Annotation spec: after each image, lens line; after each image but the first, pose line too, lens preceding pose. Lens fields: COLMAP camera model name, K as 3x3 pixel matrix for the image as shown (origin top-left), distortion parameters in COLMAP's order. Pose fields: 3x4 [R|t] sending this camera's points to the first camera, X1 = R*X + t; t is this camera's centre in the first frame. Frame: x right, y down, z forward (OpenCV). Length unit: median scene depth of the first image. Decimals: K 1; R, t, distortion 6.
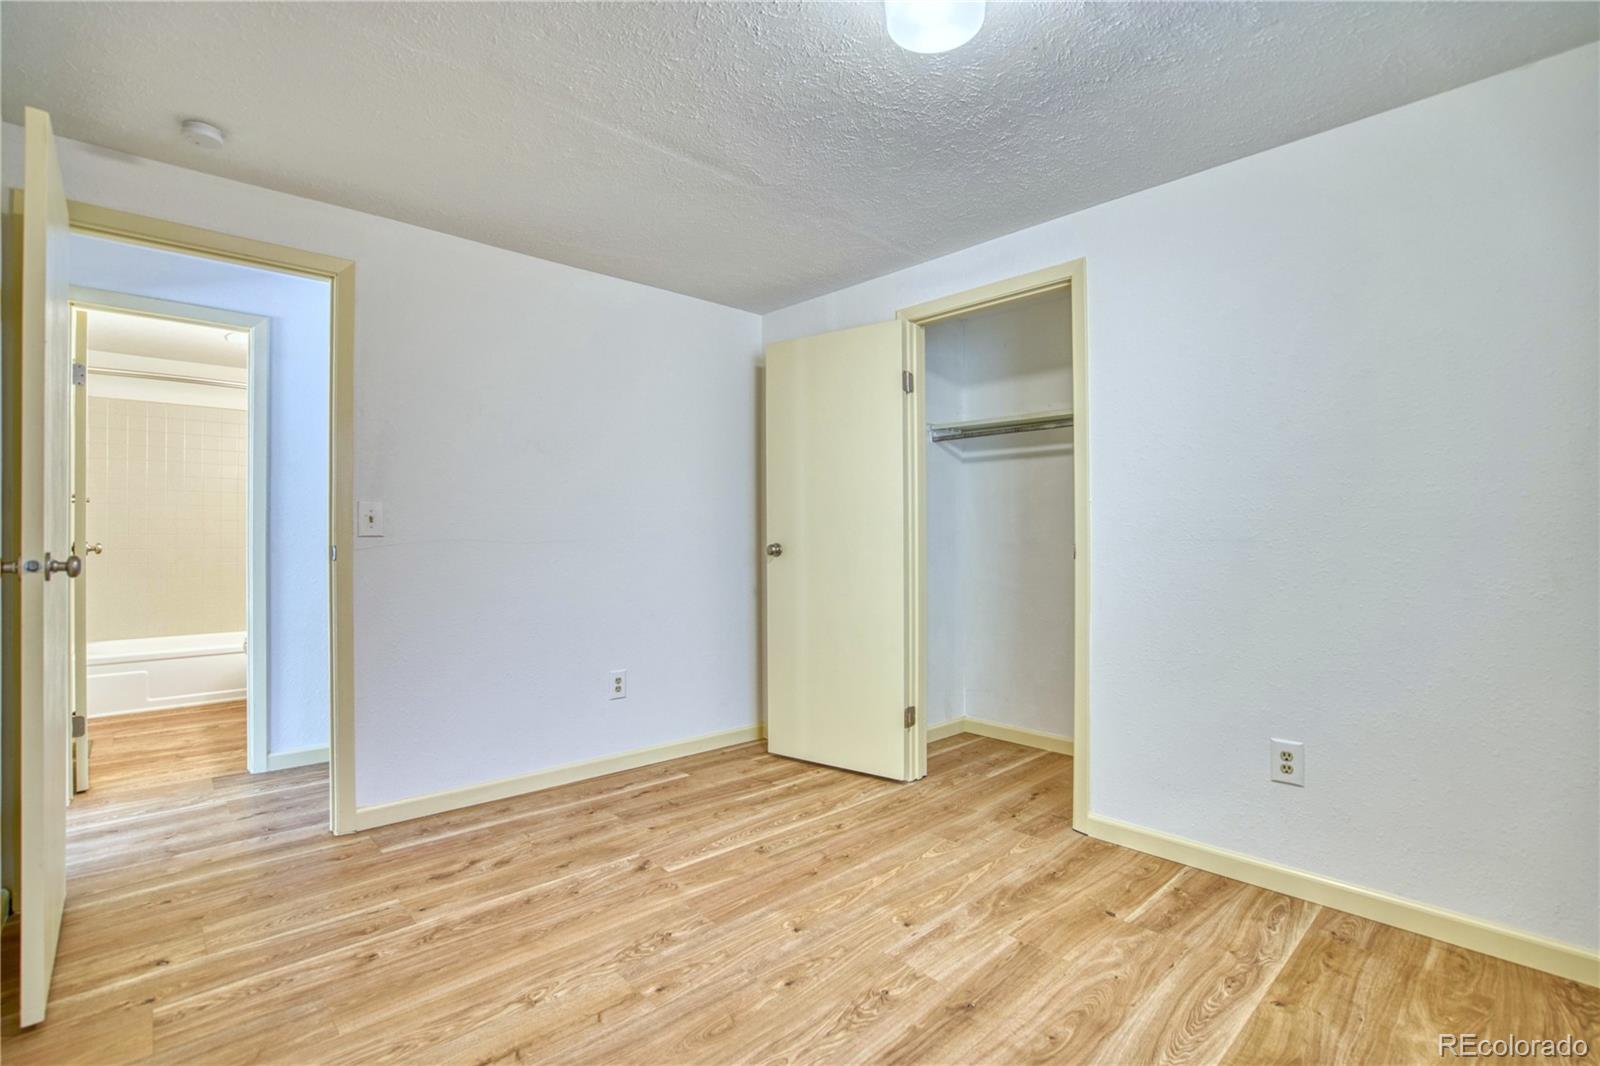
lens RADIAL K [[723.5, 0, 799.0], [0, 723.5, 529.8], [0, 0, 1]] dist [-0.034881, 0.004527]
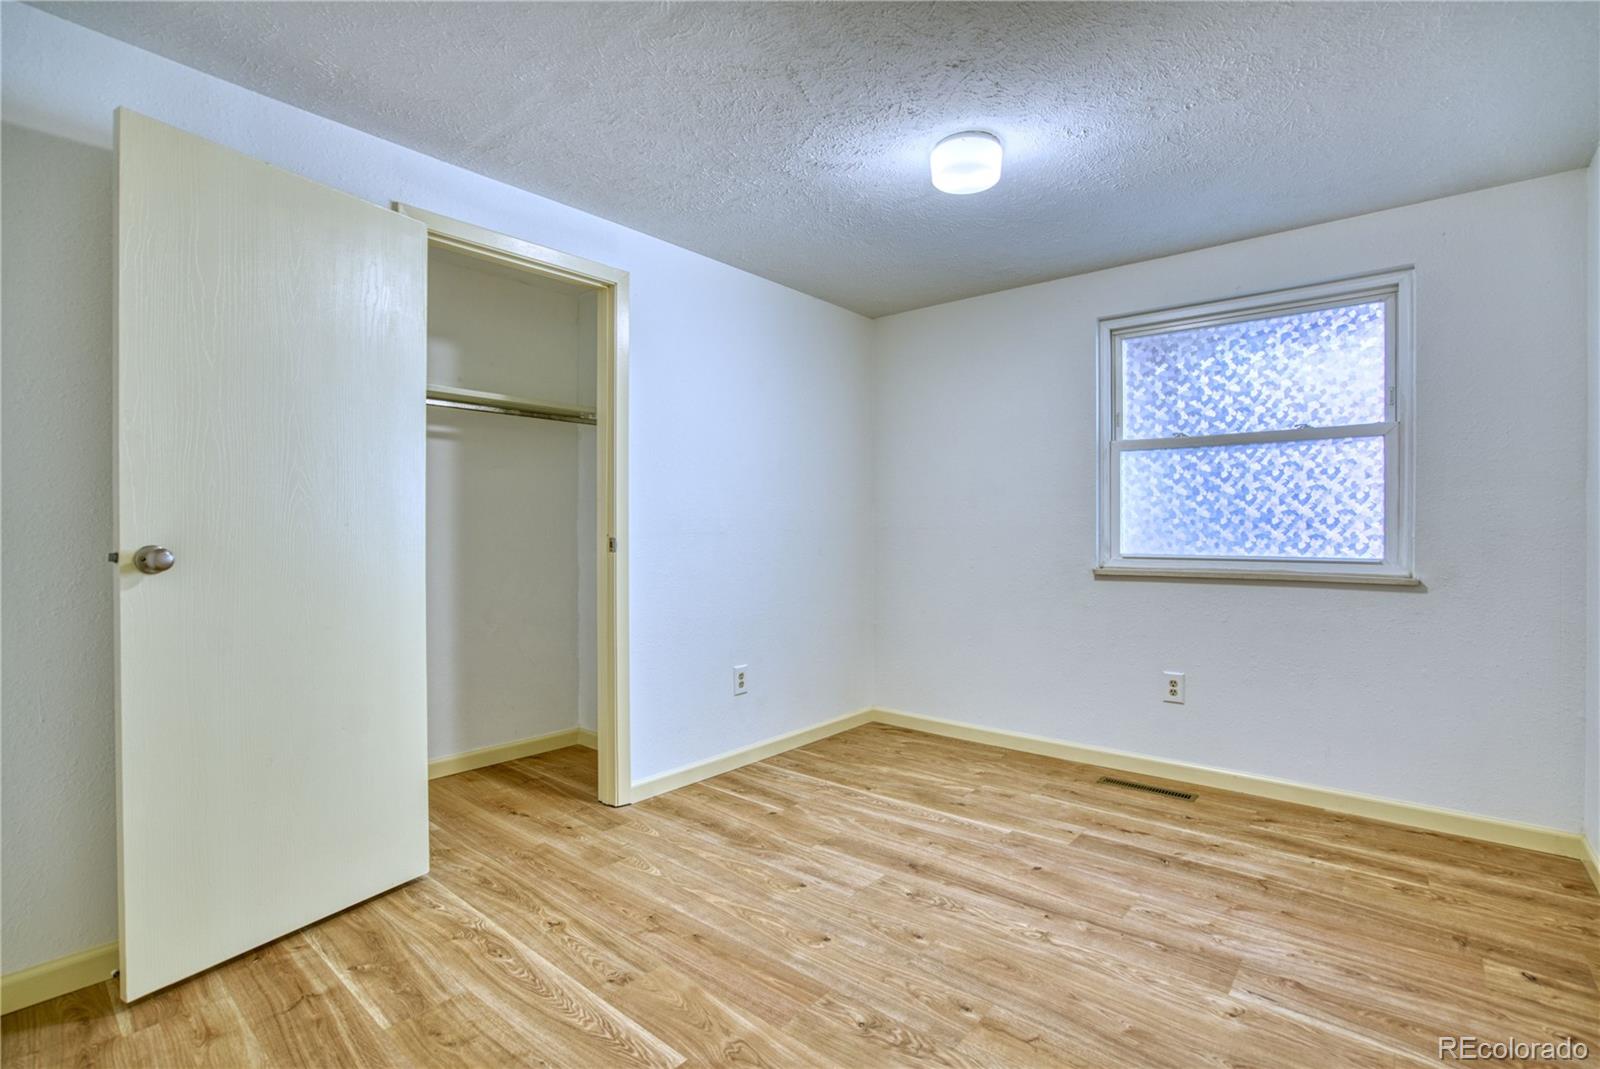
lens RADIAL K [[723.5, 0, 802.6], [0, 723.5, 540.8], [0, 0, 1]] dist [-0.034881, 0.004527]
pose [[-0.096408, -0.012968, 0.995257, -0.828557], [-0.007975, 0.999893, 0.012256, 0.008961], [-0.995310, -0.006756, -0.096501, 0.980601]]
